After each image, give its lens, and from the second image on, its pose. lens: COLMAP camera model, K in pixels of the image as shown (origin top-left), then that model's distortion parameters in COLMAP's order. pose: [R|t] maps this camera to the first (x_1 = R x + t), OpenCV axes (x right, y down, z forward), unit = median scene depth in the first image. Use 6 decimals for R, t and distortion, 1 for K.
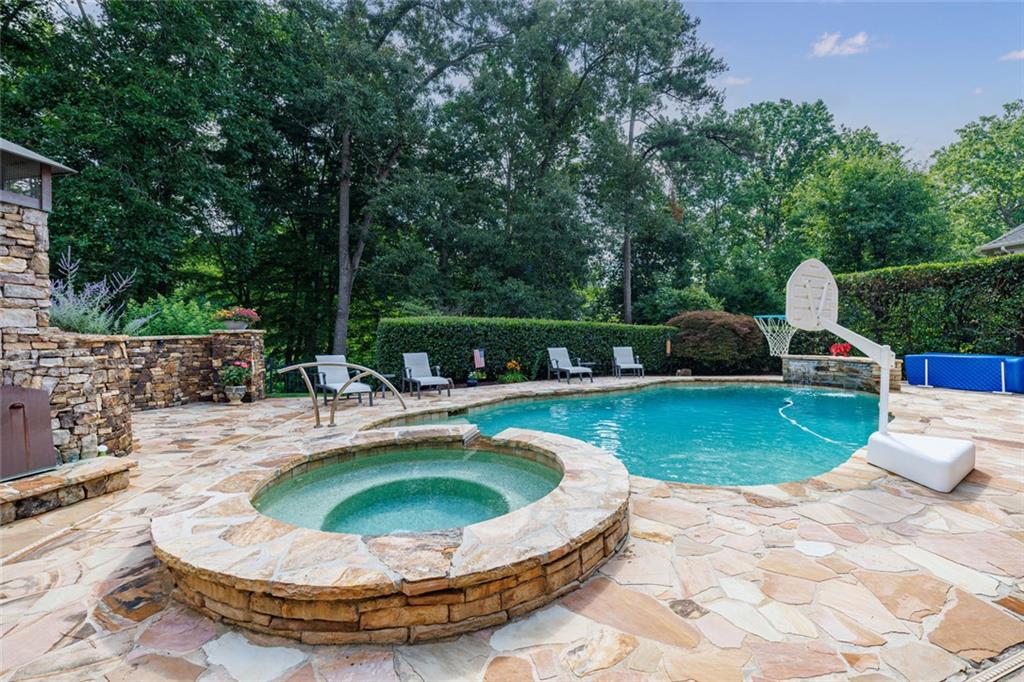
lens RADIAL K [[424.6, 0, 509.5], [0, 424.6, 343.5], [0, 0, 1]] dist [-0.002516, 0.000341]
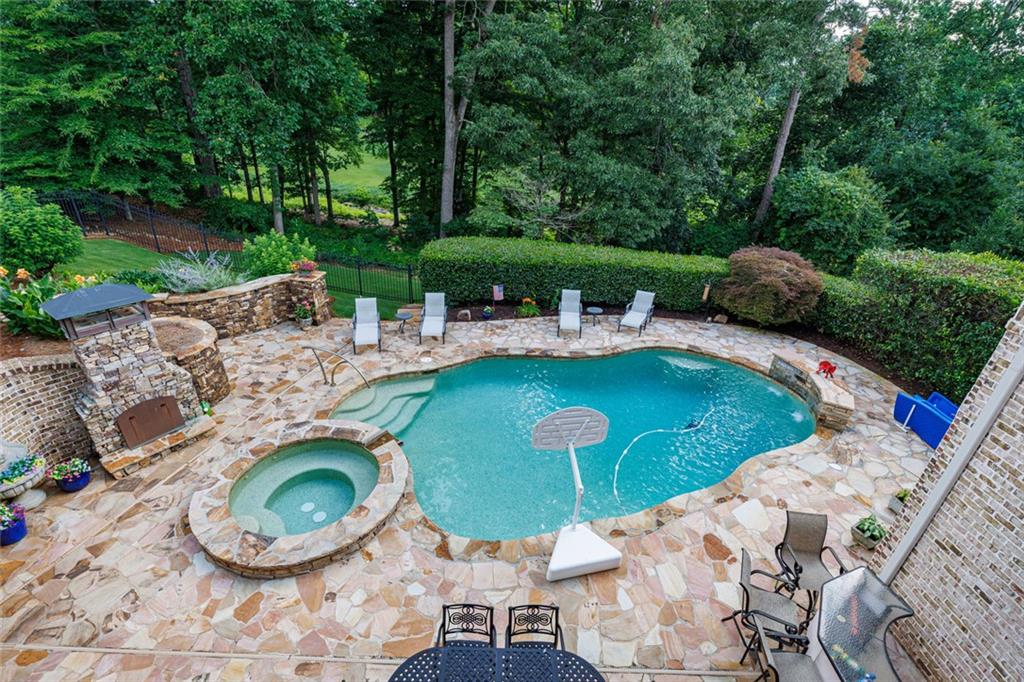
lens RADIAL K [[452.4, 0, 518.9], [0, 452.4, 331.1], [0, 0, 1]] dist [0.001319, -0.000058]
pose [[0.932117, 0.198730, -0.302761, 0.528581], [-0.054453, 0.903396, 0.425336, -0.560306], [0.358040, -0.379977, 0.852892, -0.097907]]
